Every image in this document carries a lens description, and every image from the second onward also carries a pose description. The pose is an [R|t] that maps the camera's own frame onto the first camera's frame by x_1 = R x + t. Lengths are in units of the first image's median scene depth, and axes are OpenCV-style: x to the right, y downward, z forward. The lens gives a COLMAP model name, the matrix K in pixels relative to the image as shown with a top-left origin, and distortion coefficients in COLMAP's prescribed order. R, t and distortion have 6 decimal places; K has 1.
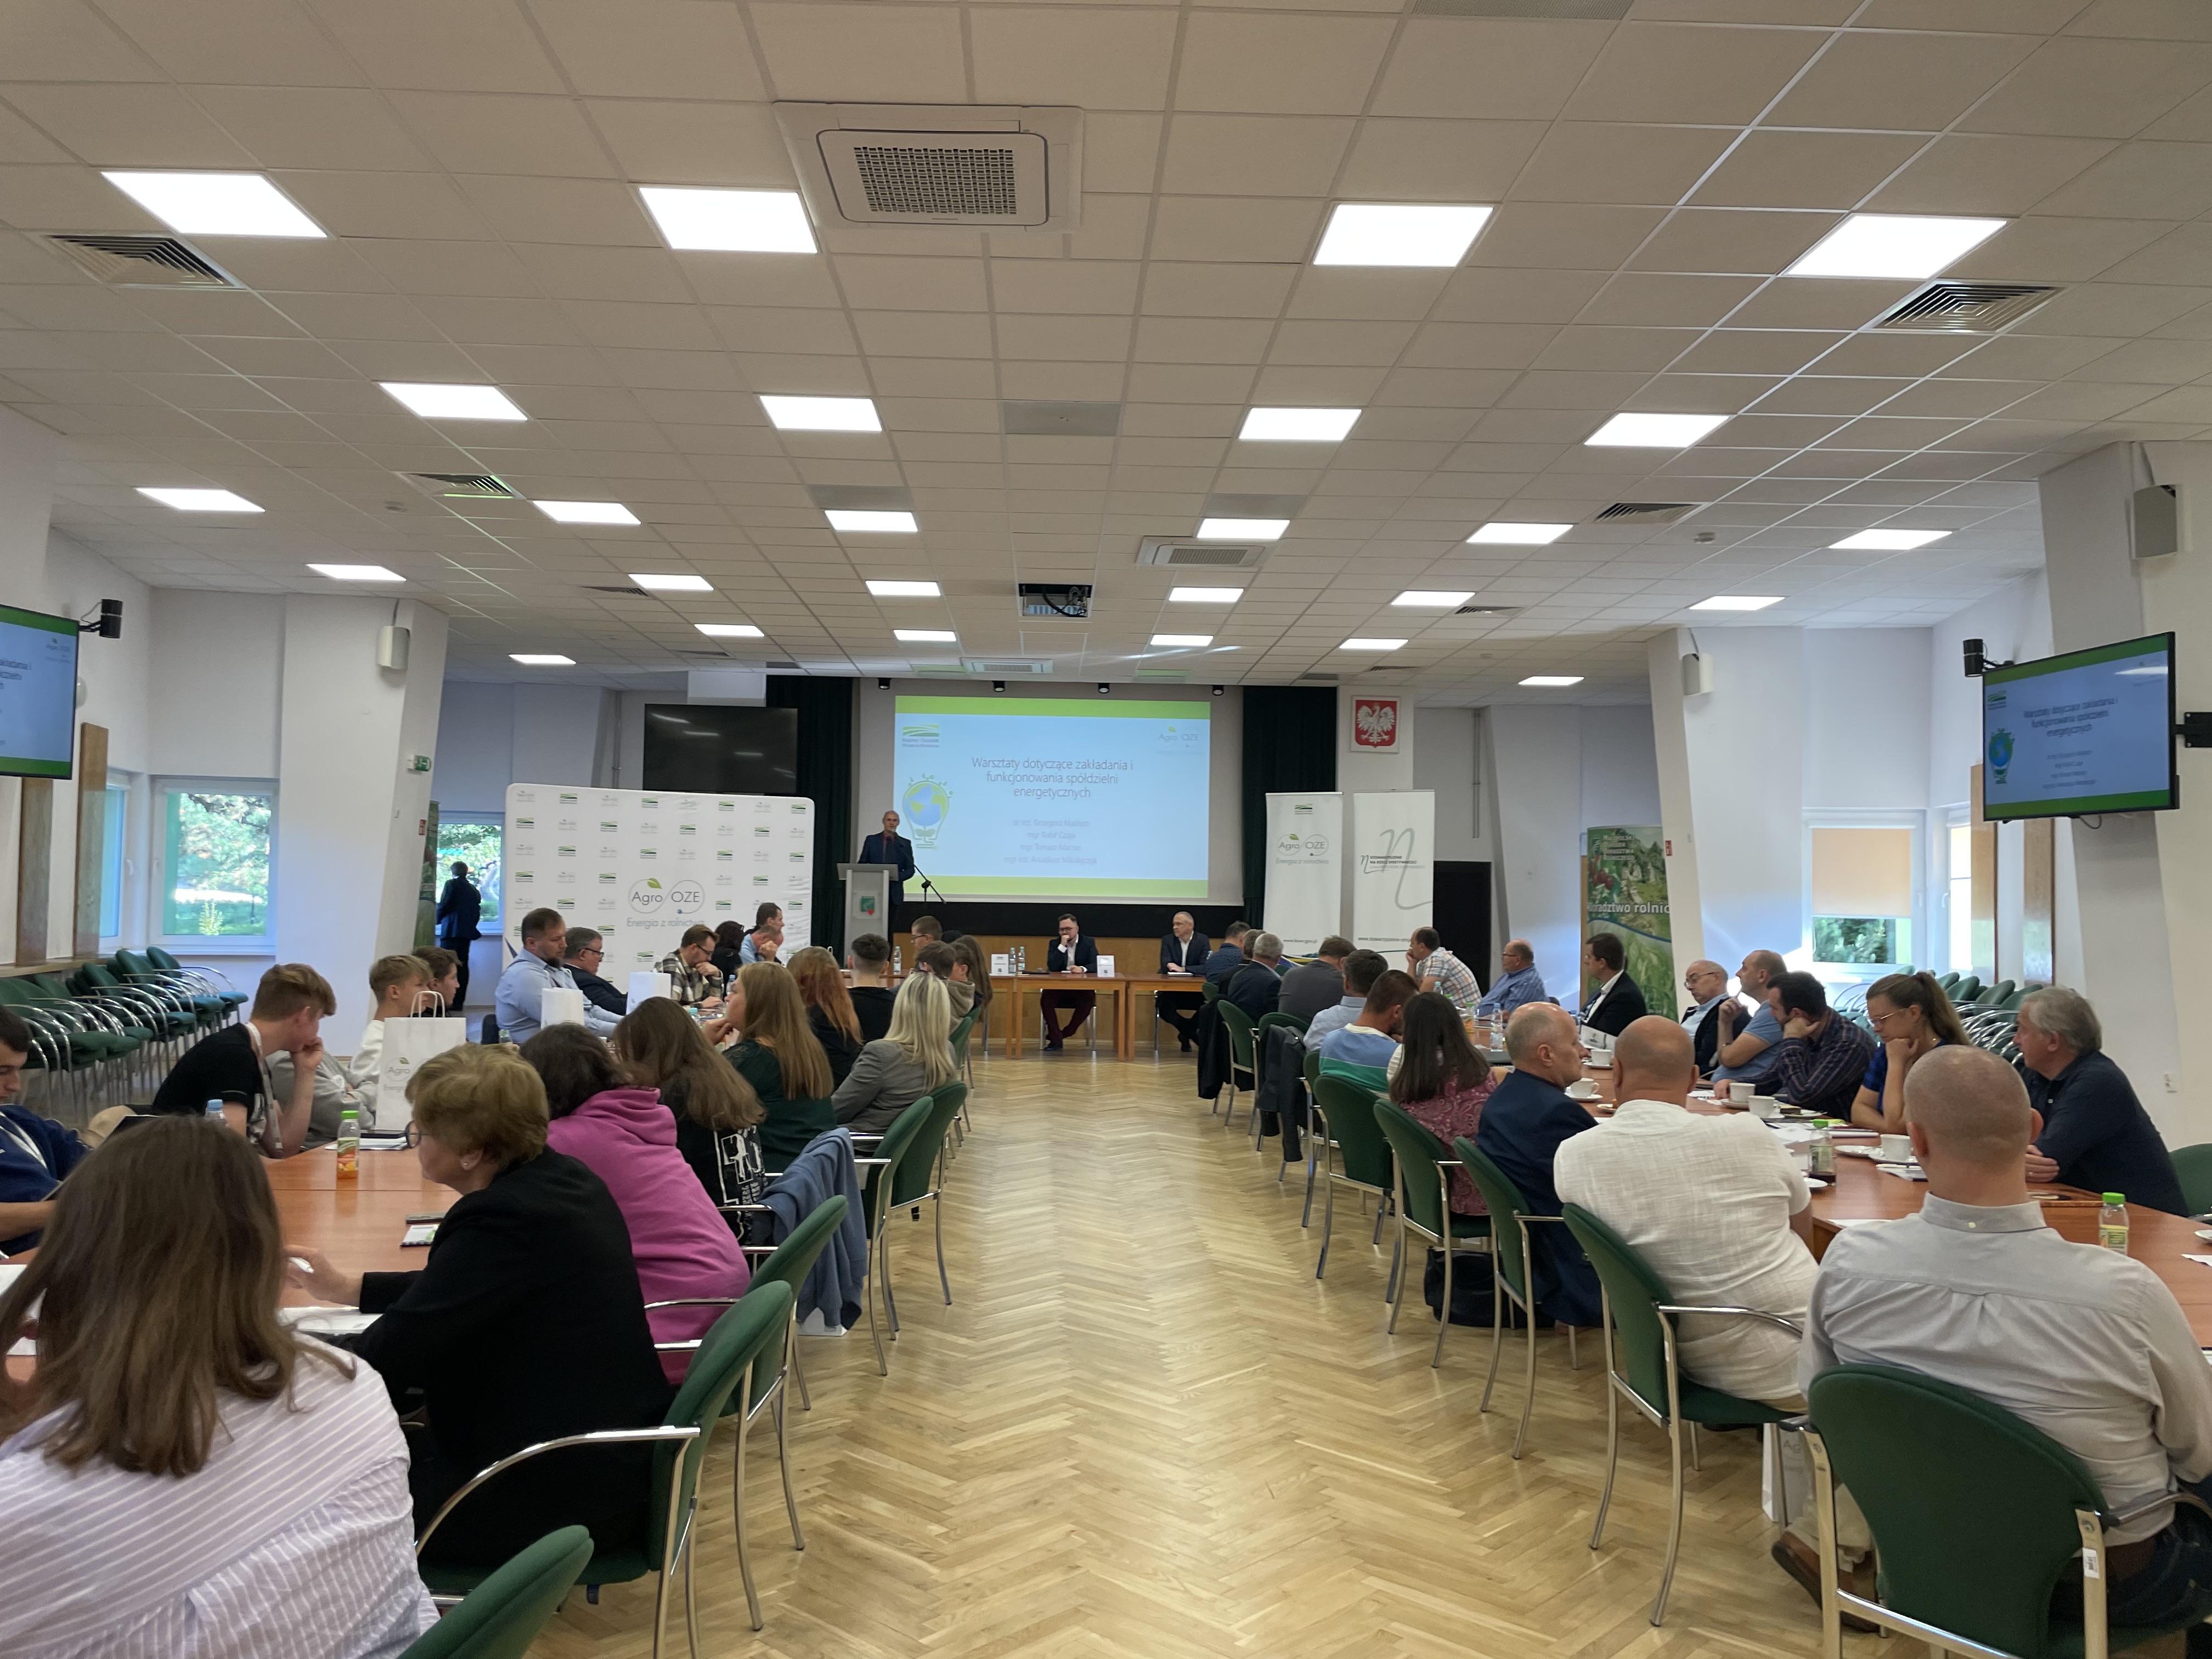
lens RADIAL K [[1669.1, 0, 1103.6], [0, 1669.1, 820.2], [0, 0, 1]] dist [0.002358, 0.000226]
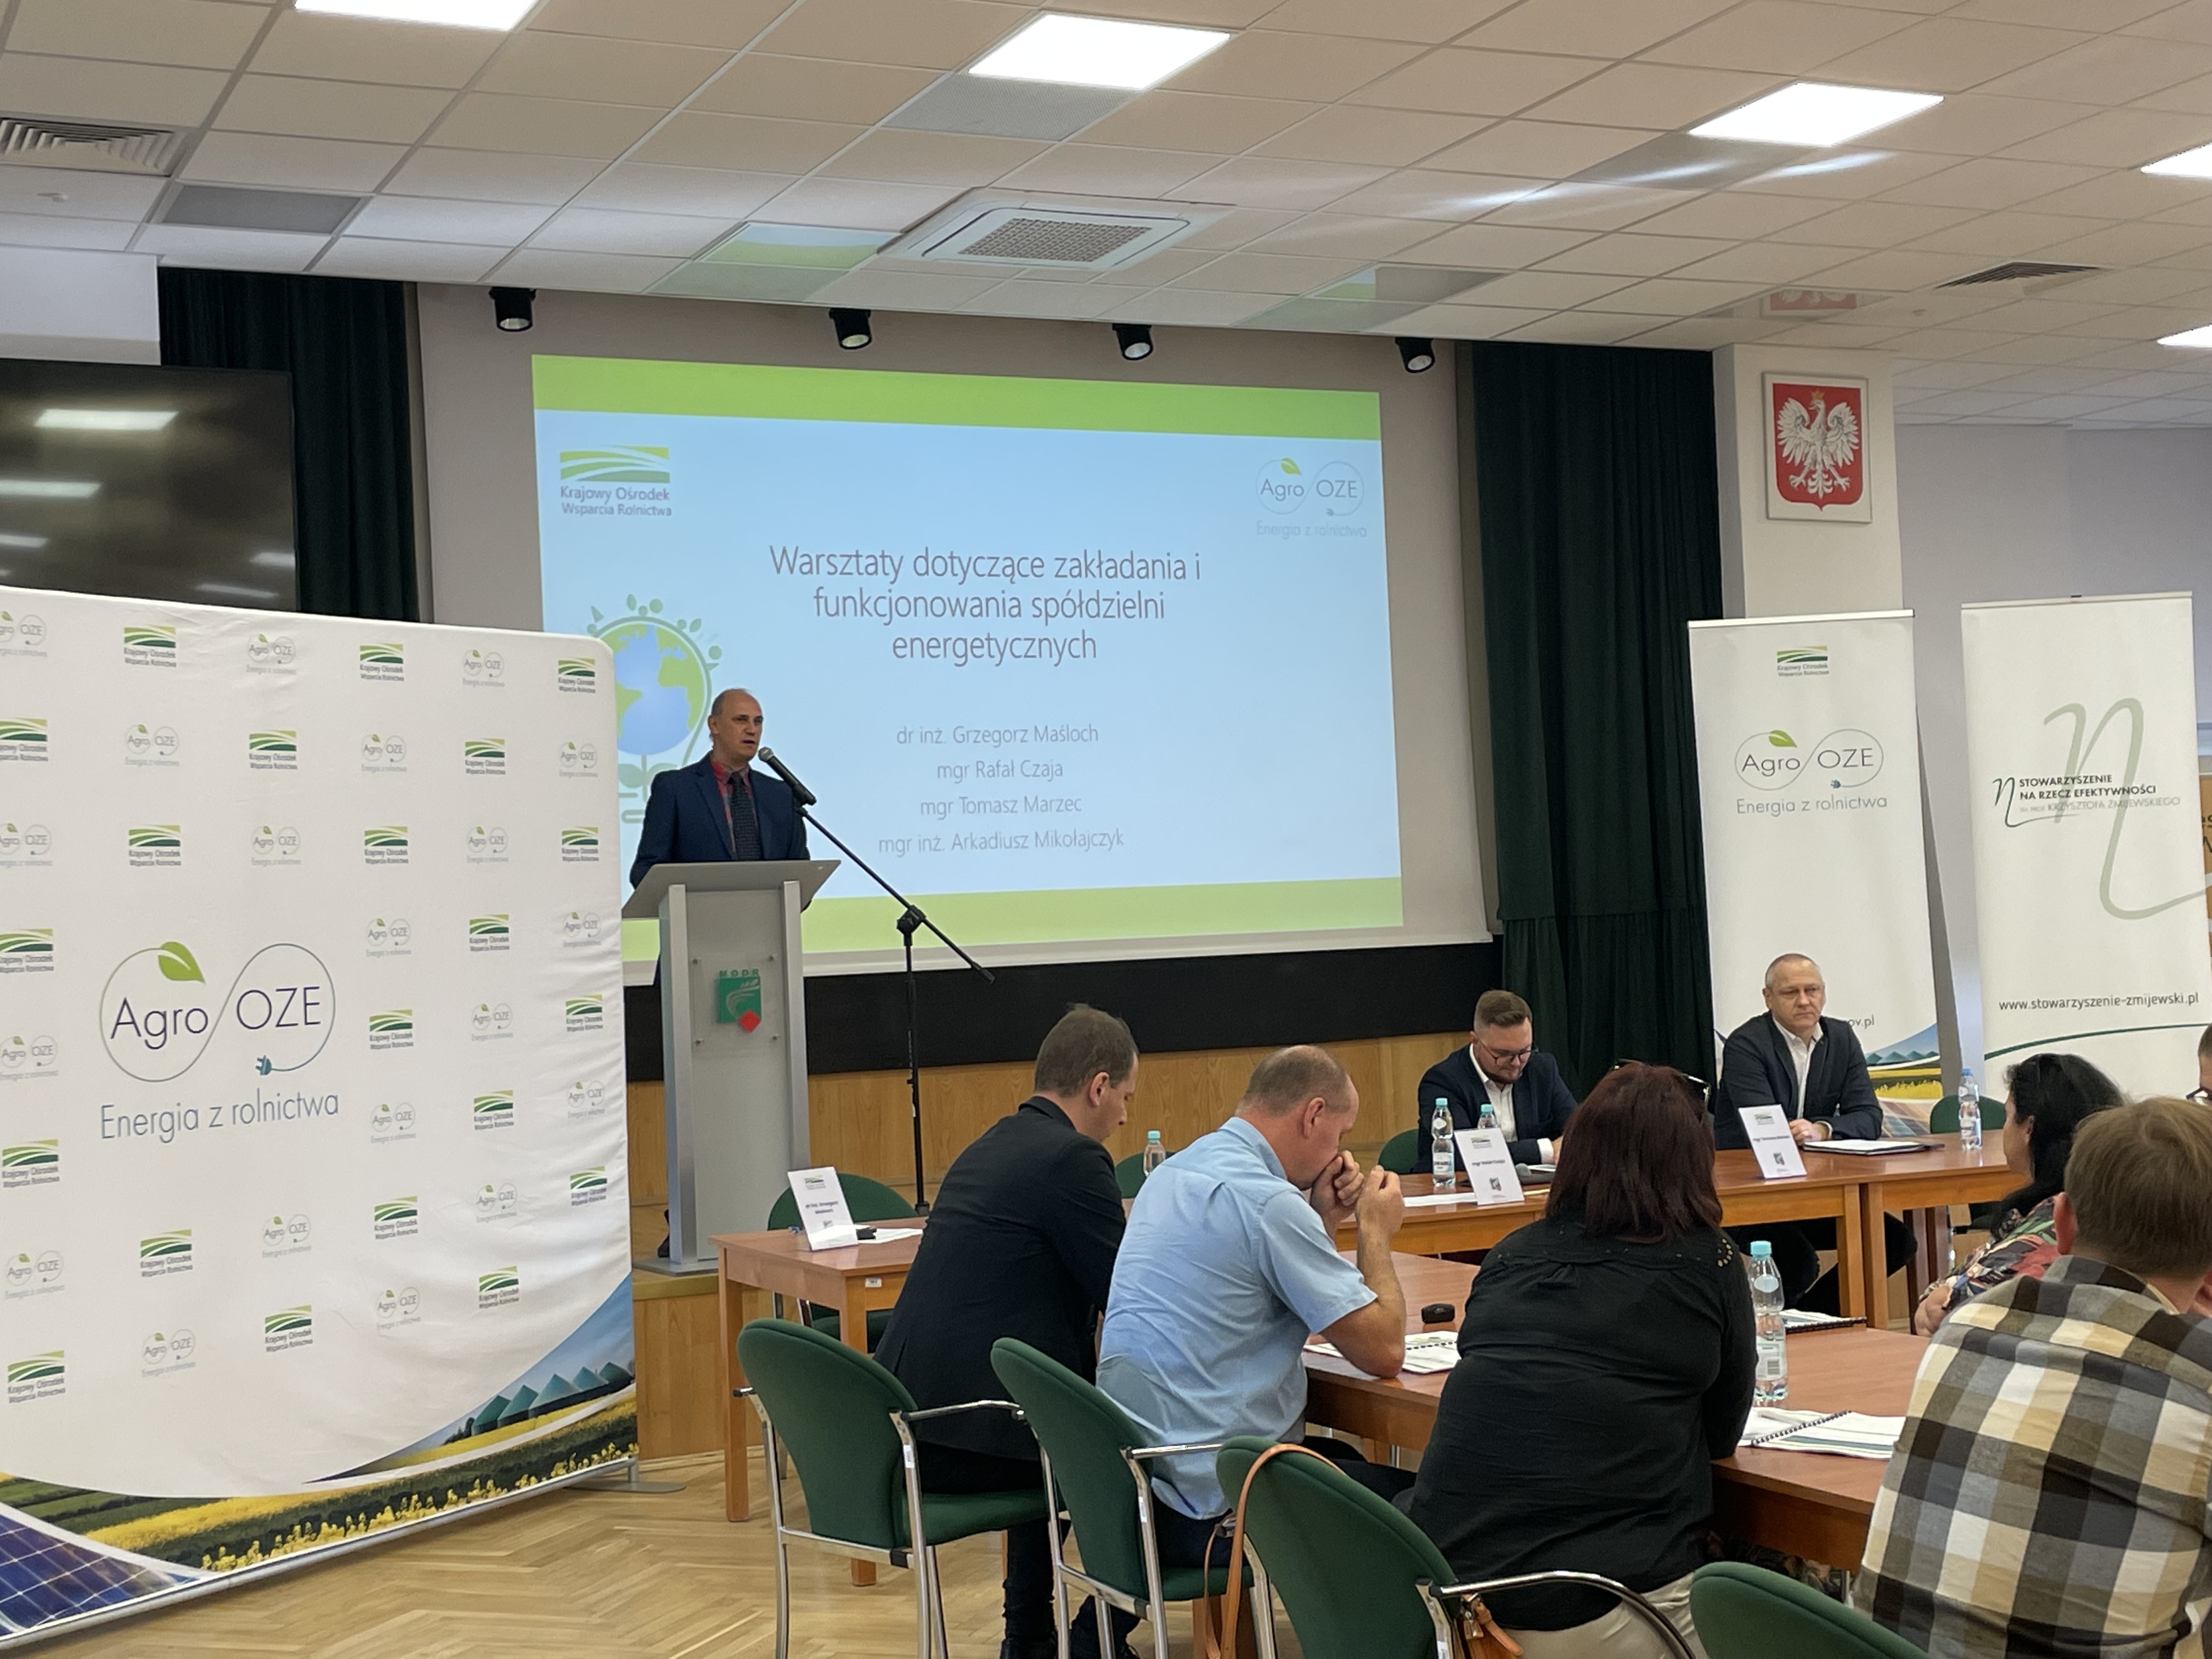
lens RADIAL K [[2977.7, 0, 1107.5], [0, 2977.7, 836.9], [0, 0, 1]] dist [0.105632, 0.000000]
pose [[0.911994, -0.042530, 0.407994, -0.265854], [0.039764, 0.999093, 0.015263, 0.014470], [-0.408273, 0.002303, 0.912857, 0.431143]]
